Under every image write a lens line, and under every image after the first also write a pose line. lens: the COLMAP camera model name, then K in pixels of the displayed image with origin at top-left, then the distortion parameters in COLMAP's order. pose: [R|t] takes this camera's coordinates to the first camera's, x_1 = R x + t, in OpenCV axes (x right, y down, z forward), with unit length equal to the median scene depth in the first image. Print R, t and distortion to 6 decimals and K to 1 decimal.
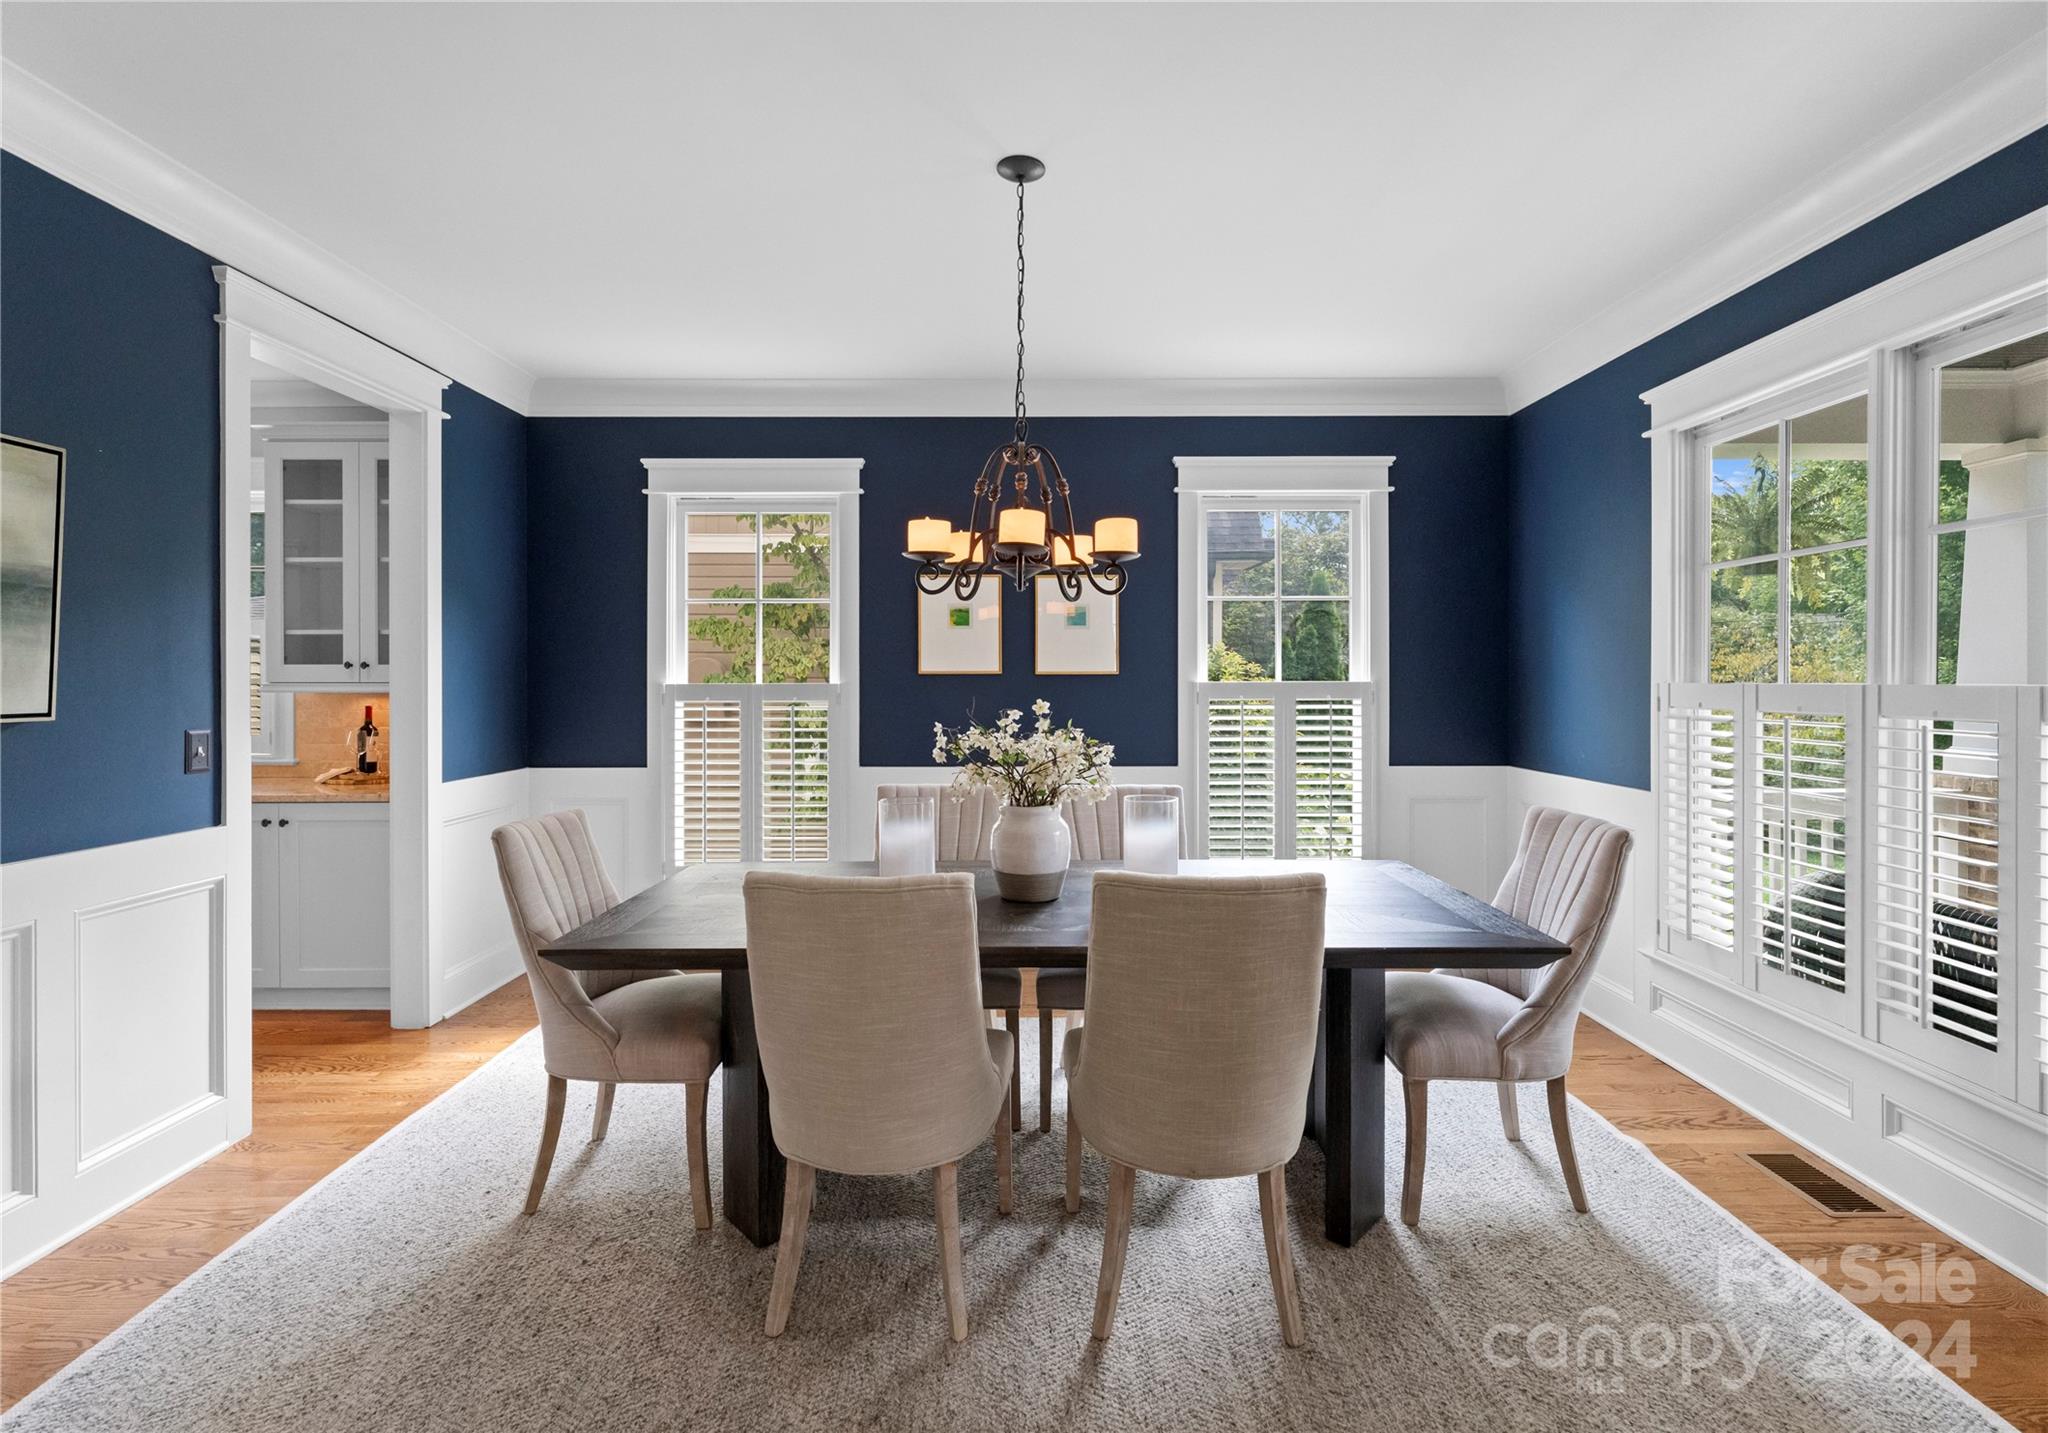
lens RADIAL K [[965.8, 0, 1029.5], [0, 965.8, 675.5], [0, 0, 1]] dist [-0.000940, 0.000193]
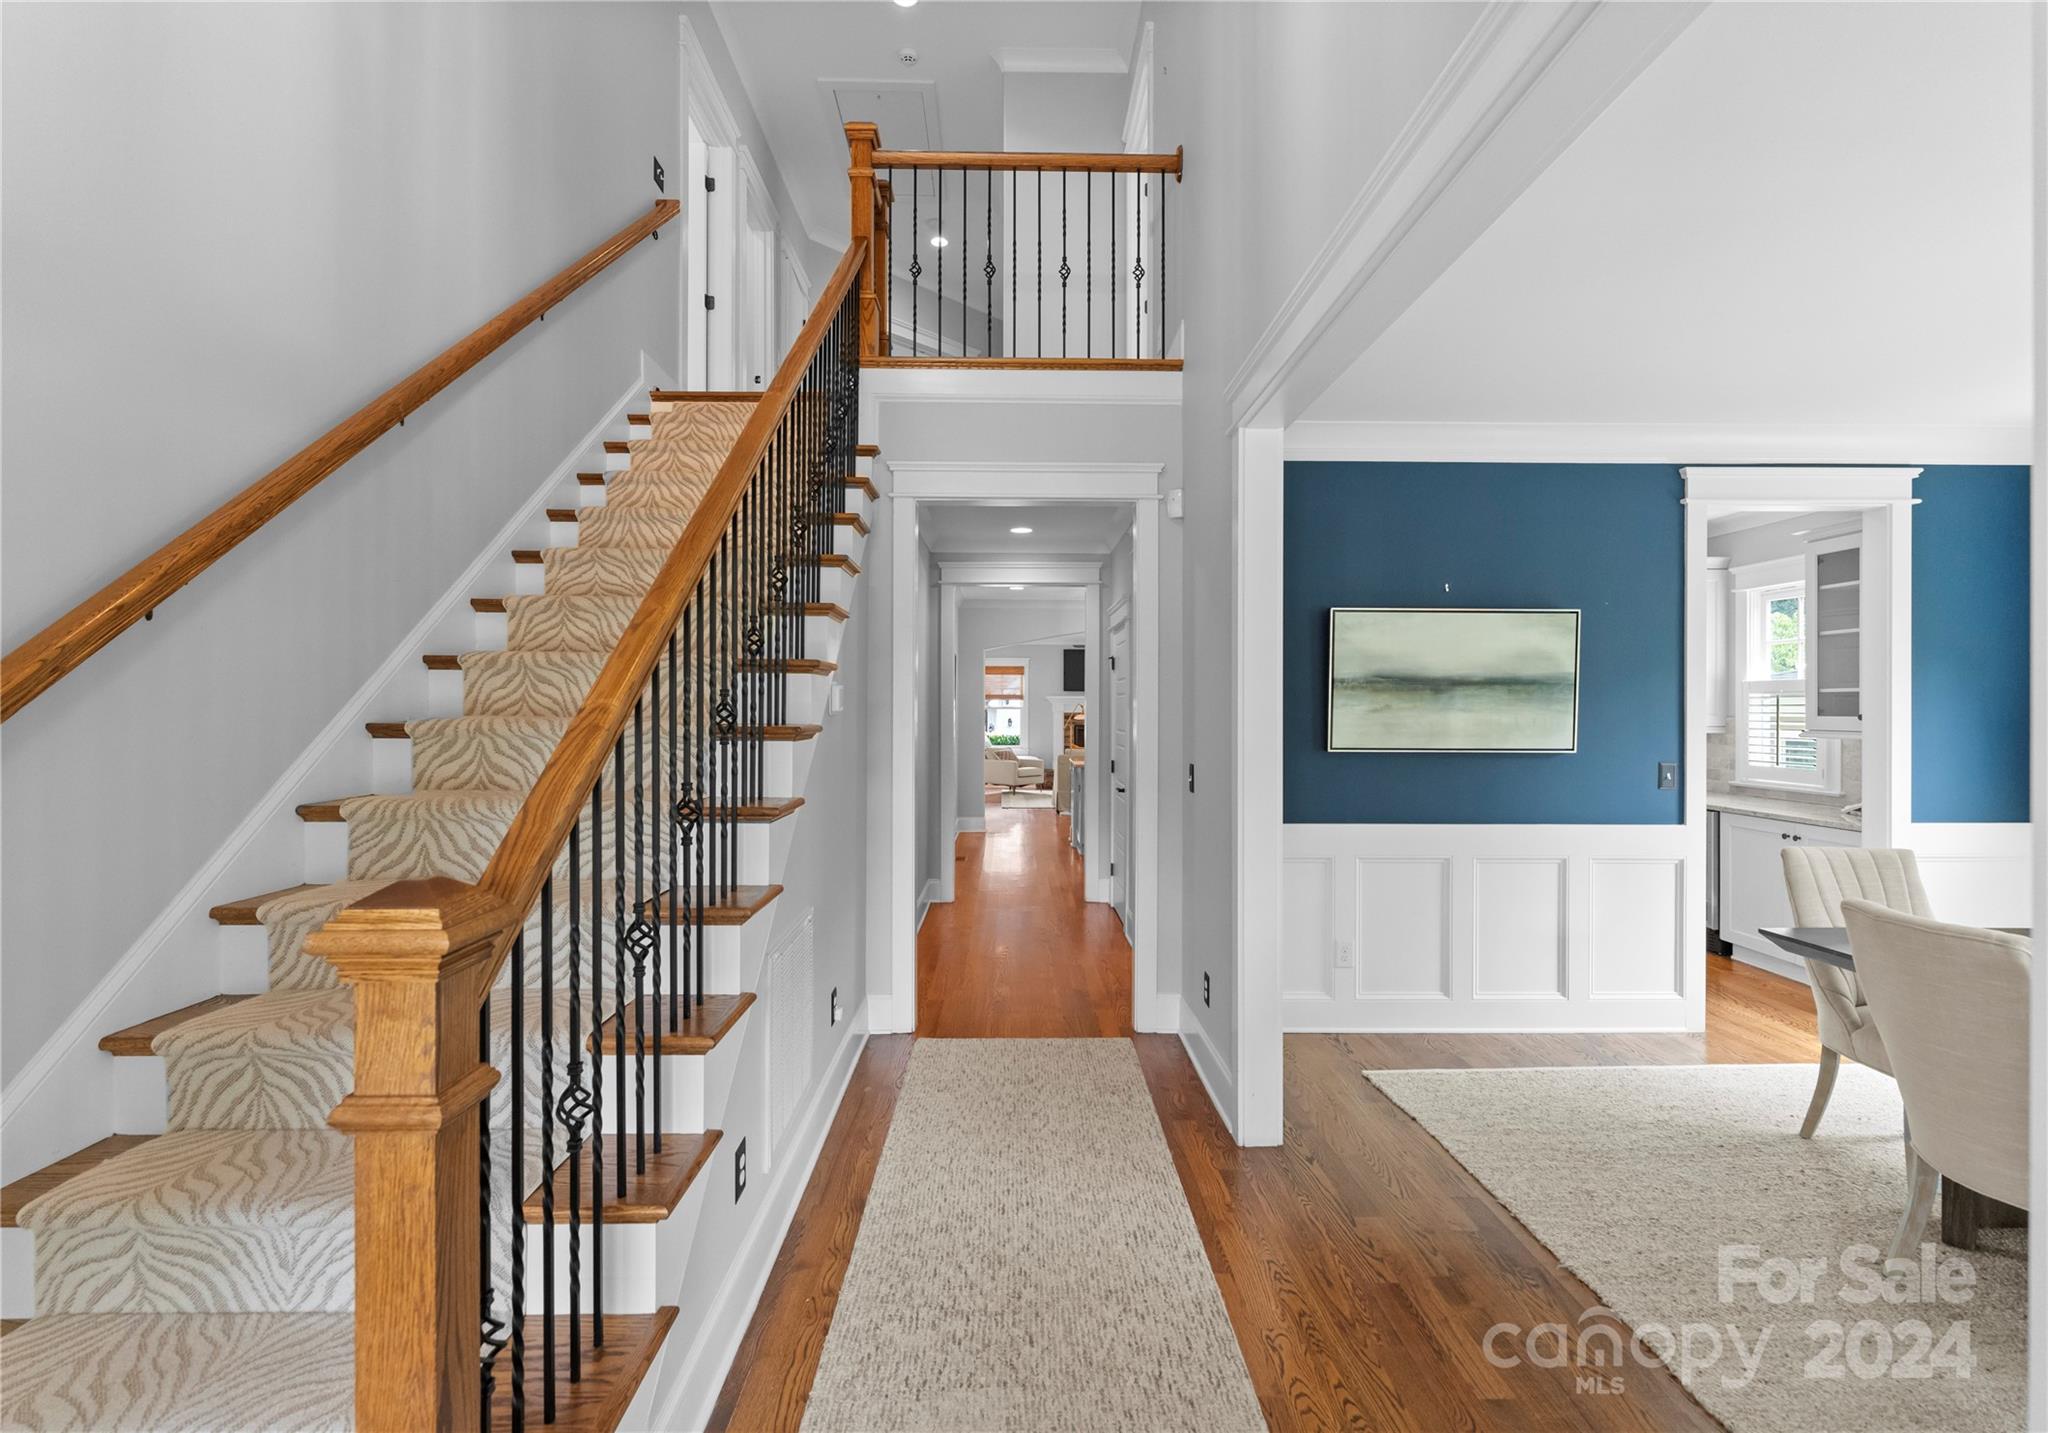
lens RADIAL K [[965.8, 0, 1024.6], [0, 965.8, 709.4], [0, 0, 1]] dist [-0.000940, 0.000193]
pose [[0.015873, 0.006361, -0.999854, 0.708616], [-0.000752, 0.999980, 0.006350, -0.040843], [0.999874, 0.000652, 0.015878, -0.093517]]
